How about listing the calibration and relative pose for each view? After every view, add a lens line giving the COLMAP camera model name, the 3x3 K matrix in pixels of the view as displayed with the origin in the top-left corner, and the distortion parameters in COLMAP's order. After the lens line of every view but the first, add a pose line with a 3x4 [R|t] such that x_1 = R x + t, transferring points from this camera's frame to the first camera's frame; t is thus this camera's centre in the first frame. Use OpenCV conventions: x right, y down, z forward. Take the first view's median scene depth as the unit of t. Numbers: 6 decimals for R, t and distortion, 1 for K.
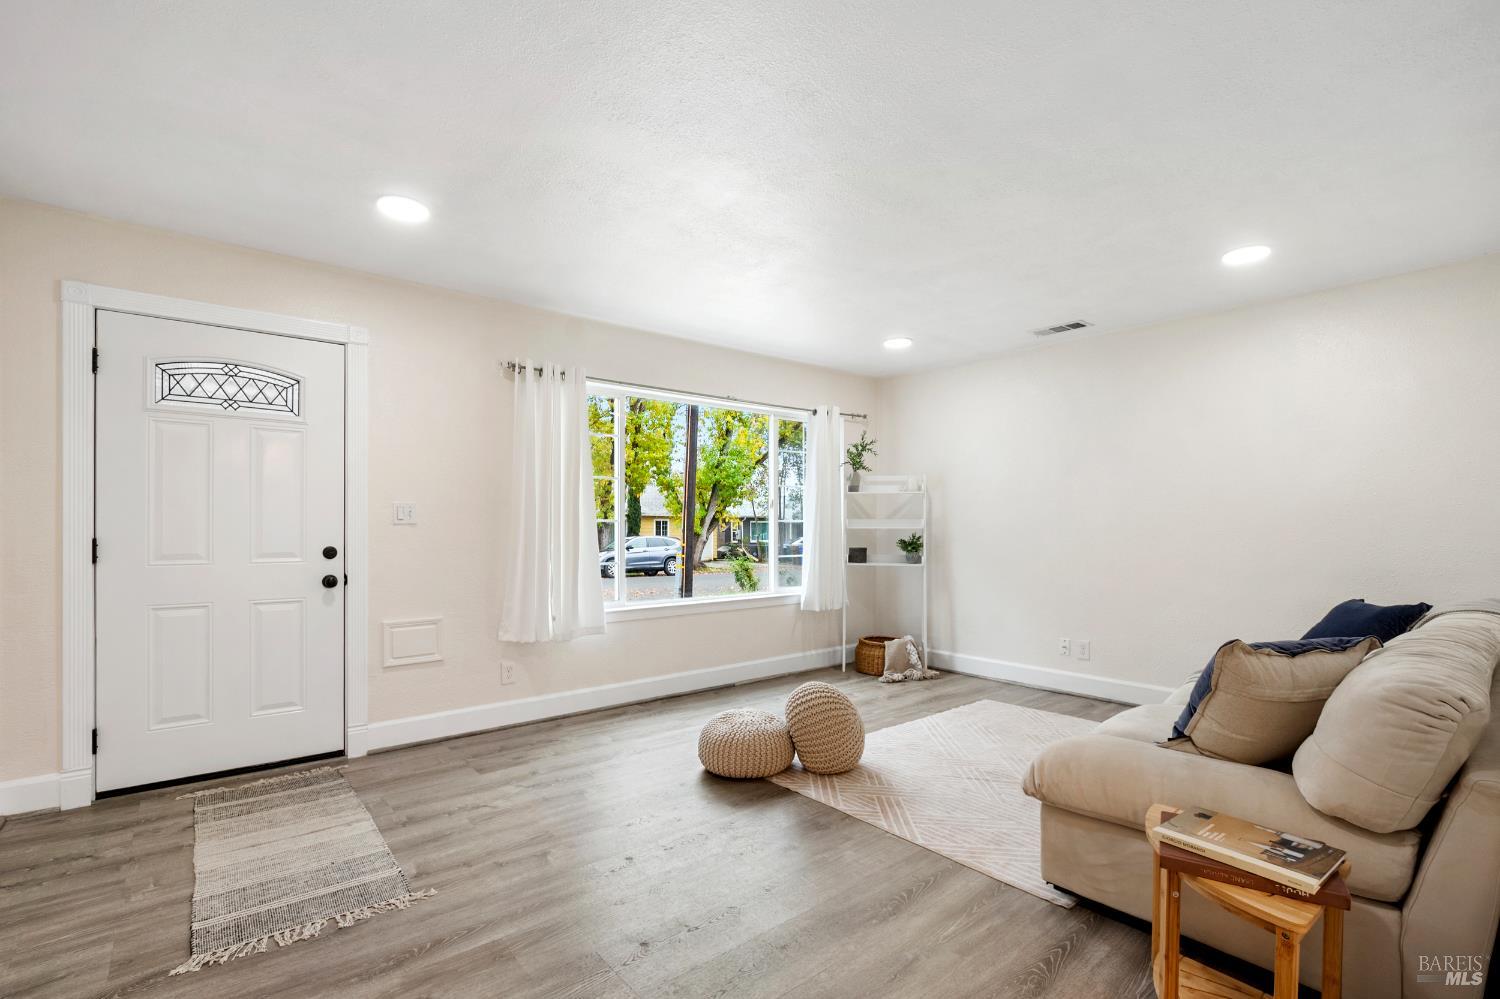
lens RADIAL K [[688.7, 0, 746.4], [0, 688.7, 519.7], [0, 0, 1]] dist [-0.009095, 0.000468]
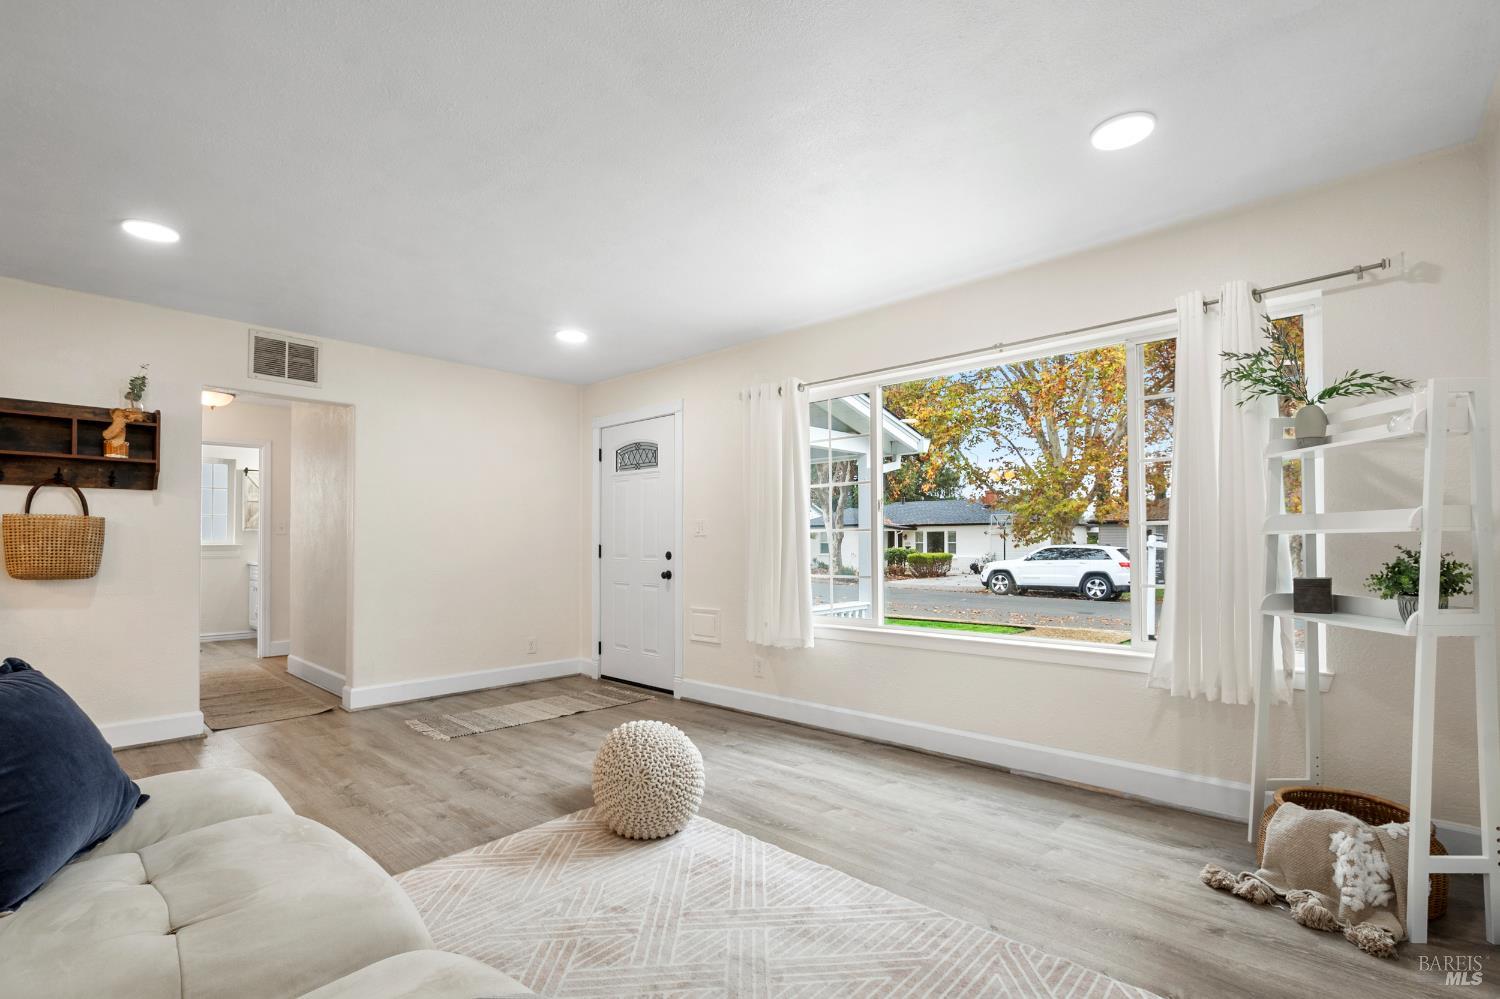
lens RADIAL K [[693.9, 0, 745.0], [0, 693.9, 532.0], [0, 0, 1]] dist [-0.014613, 0.000212]
pose [[0.122866, -0.016554, -0.992285, 0.872297], [0.013696, 0.999794, -0.014984, 0.020414], [0.992329, -0.011750, 0.123067, 0.937352]]
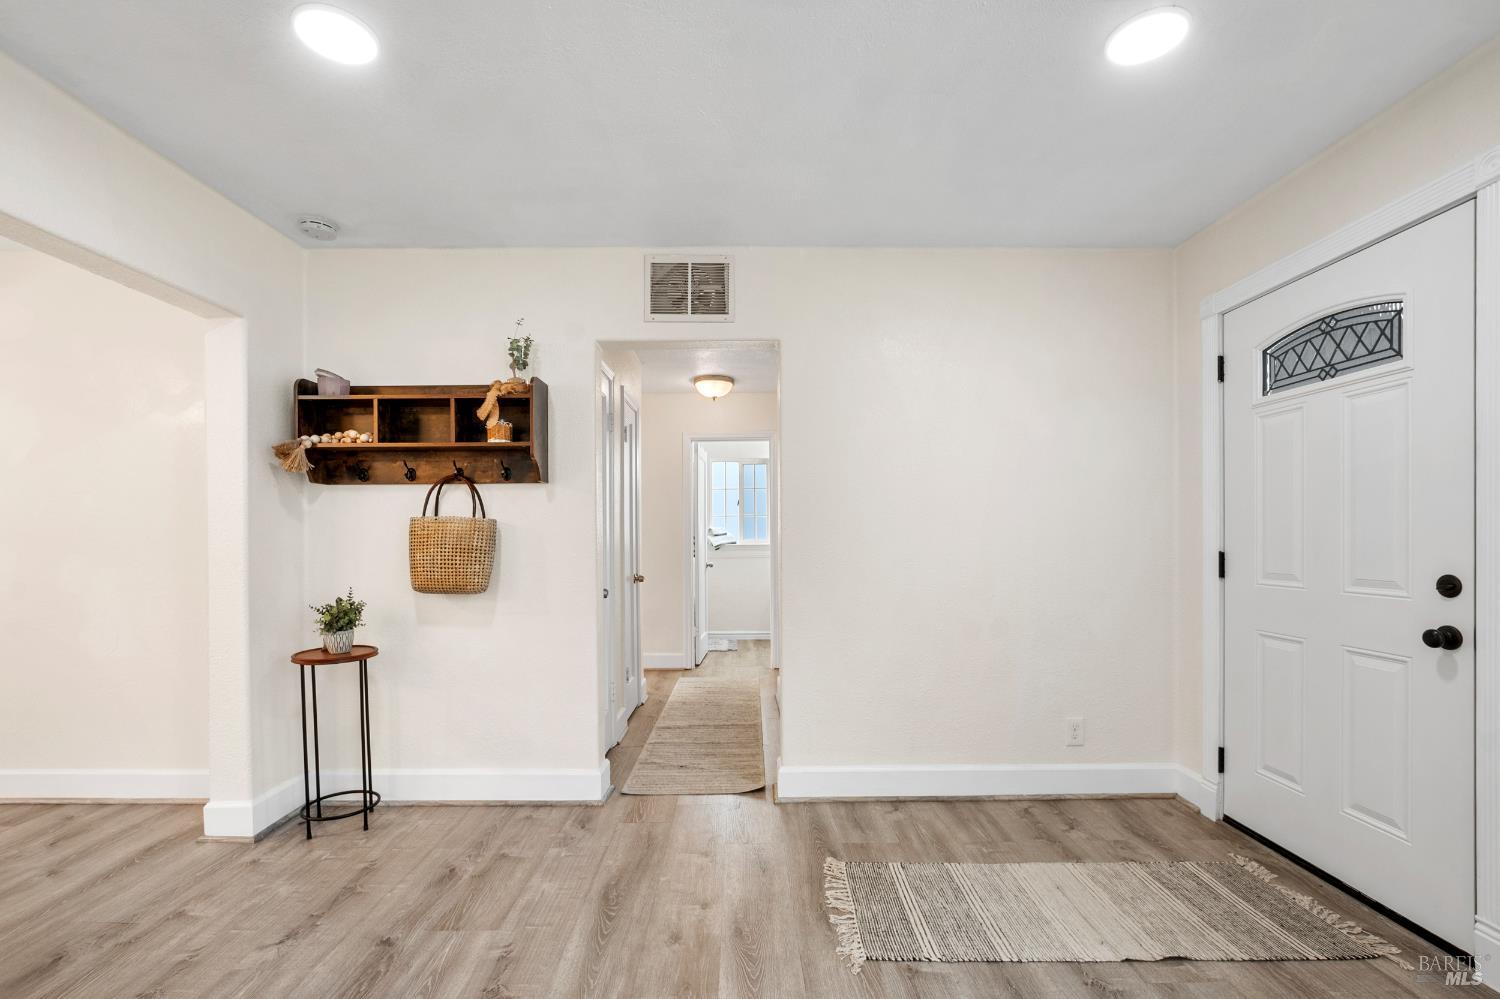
lens RADIAL K [[655.7, 0, 747.6], [0, 655.7, 542.1], [0, 0, 1]] dist [-0.014748, 0.000498]
pose [[-0.632306, 0.006296, -0.774693, 0.152801], [0.014277, 0.999892, -0.003527, 0.005490], [0.774587, -0.013290, -0.632327, 0.851839]]
